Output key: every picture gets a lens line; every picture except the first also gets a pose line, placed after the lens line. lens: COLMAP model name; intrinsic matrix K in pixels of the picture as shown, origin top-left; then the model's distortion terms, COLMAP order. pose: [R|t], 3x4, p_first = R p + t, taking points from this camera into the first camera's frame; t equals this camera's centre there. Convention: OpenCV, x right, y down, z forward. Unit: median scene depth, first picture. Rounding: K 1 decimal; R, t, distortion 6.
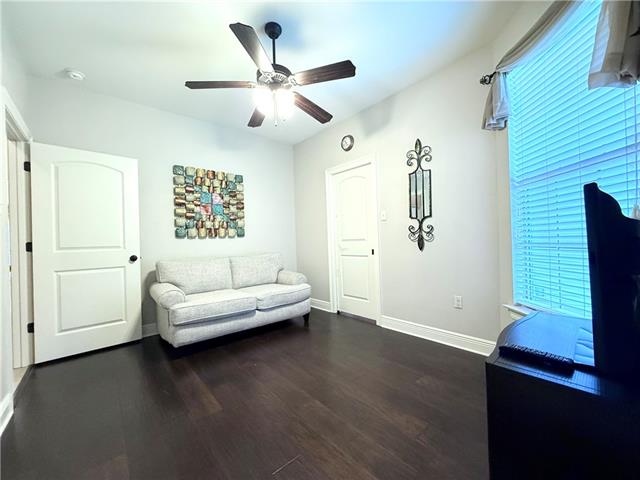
lens RADIAL K [[255.3, 0, 316.5], [0, 255.3, 239.0], [0, 0, 1]] dist [-0.001262, -0.000389]
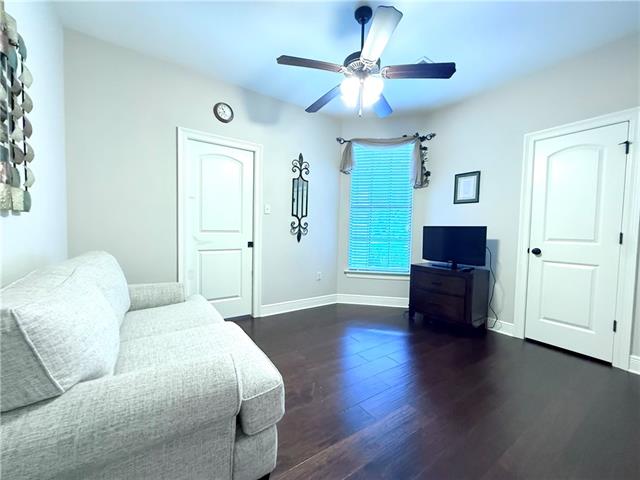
lens RADIAL K [[255.3, 0, 316.5], [0, 255.3, 239.0], [0, 0, 1]] dist [-0.001262, -0.000389]
pose [[0.126287, -0.006207, 0.991974, -0.829125], [-0.033766, 0.999374, 0.010552, 0.013347], [-0.991419, -0.034828, 0.125998, 0.741674]]
